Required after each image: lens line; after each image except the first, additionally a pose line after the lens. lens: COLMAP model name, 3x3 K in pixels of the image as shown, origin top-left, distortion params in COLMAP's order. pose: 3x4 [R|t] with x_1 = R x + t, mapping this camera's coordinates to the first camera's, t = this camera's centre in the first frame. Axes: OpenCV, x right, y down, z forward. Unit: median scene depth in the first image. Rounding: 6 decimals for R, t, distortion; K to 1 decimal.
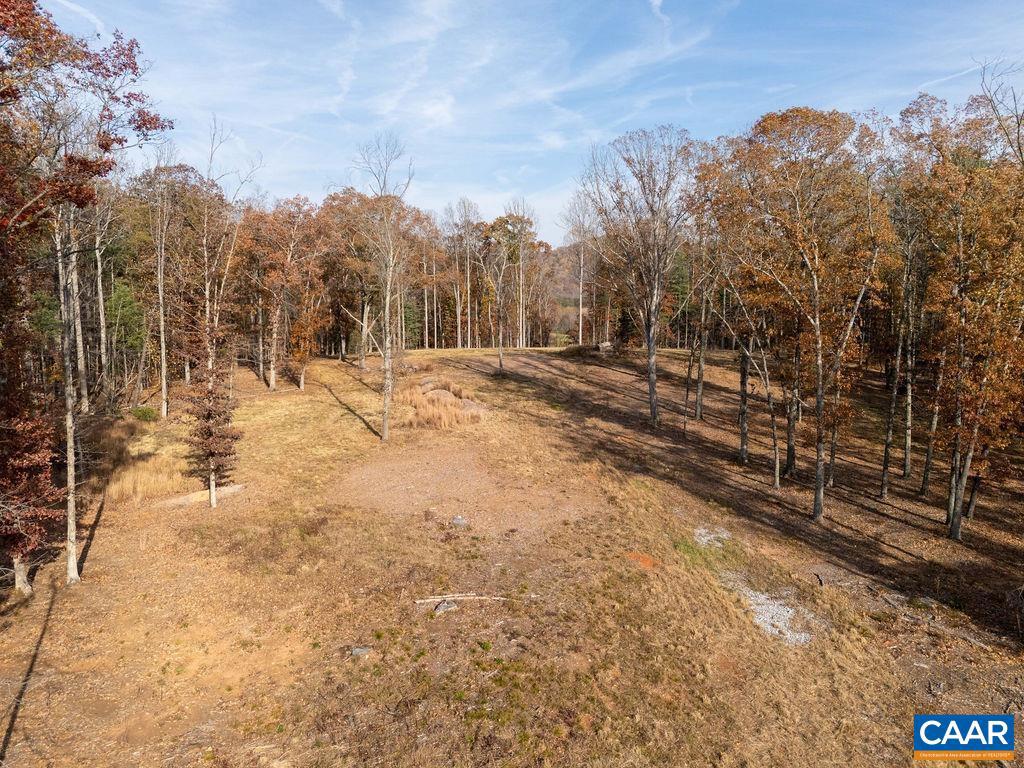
lens RADIAL K [[759.5, 0, 512.0], [0, 759.5, 384.0], [0, 0, 1]] dist [0.065737, -0.060697]
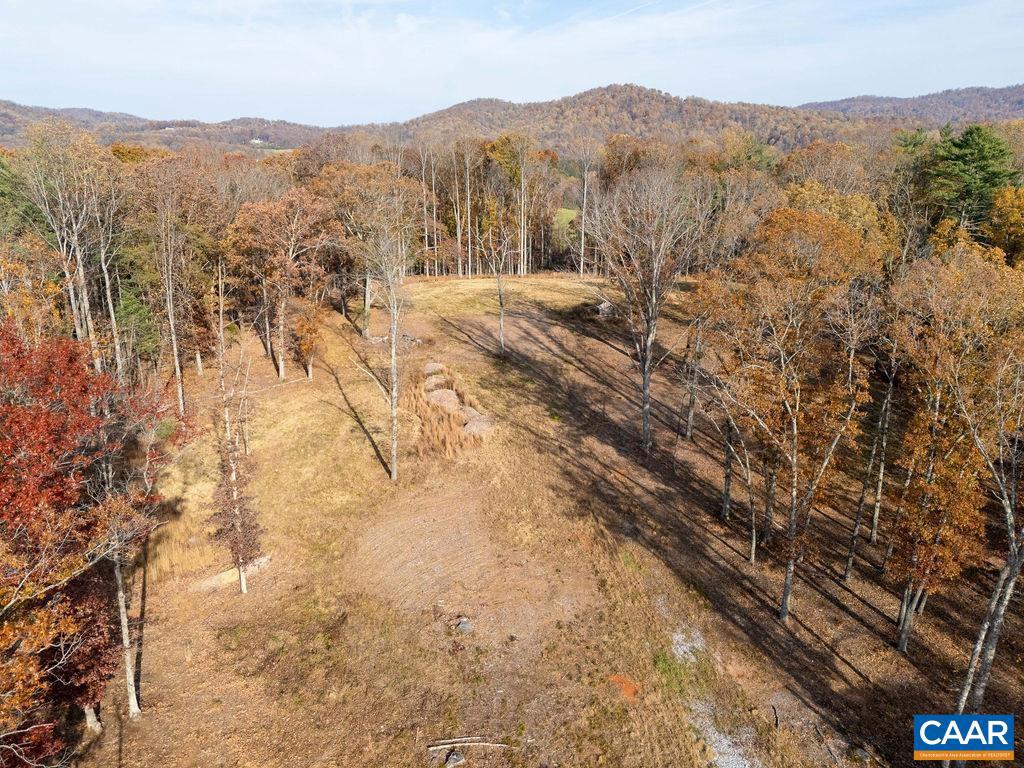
lens RADIAL K [[759.5, 0, 512.0], [0, 759.5, 384.0], [0, 0, 1]] dist [0.065737, -0.060697]
pose [[0.999995, 0.002971, -0.001155, 0.000495], [-0.002692, 0.981248, 0.192731, -0.331391], [0.001706, -0.192727, 0.981251, -0.034140]]
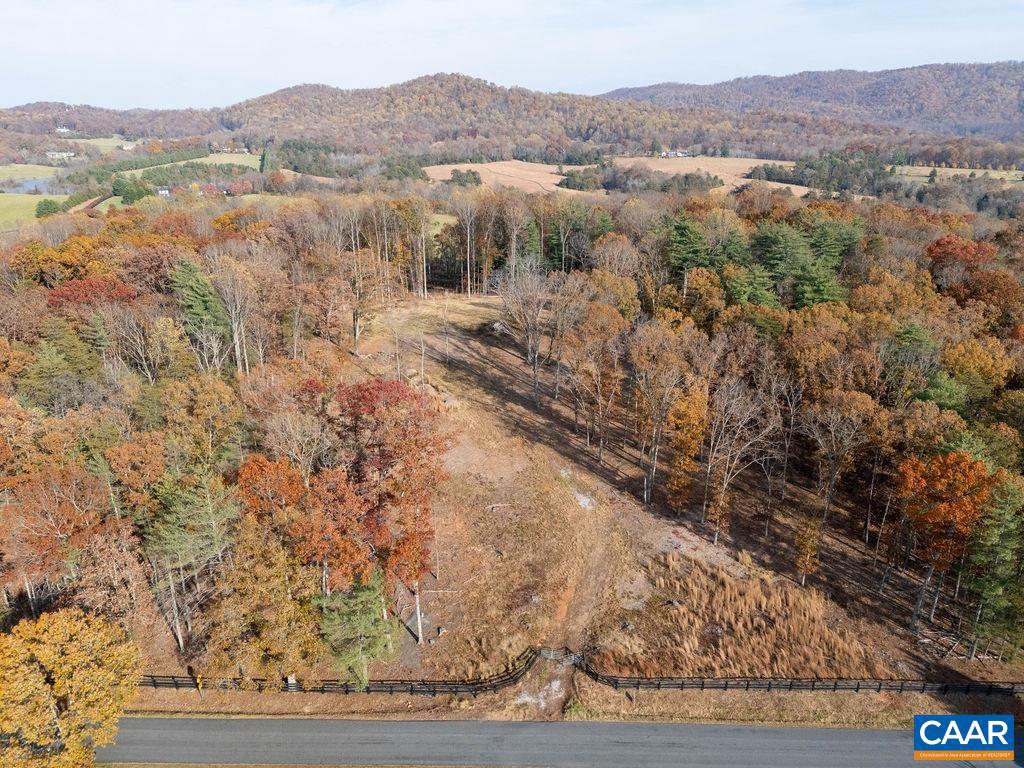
lens RADIAL K [[759.5, 0, 512.0], [0, 759.5, 384.0], [0, 0, 1]] dist [0.065737, -0.060697]
pose [[0.977430, -0.072308, 0.198499, -0.436221], [0.027320, 0.974974, 0.220633, -0.681497], [-0.209485, -0.210231, 0.954945, -1.469590]]
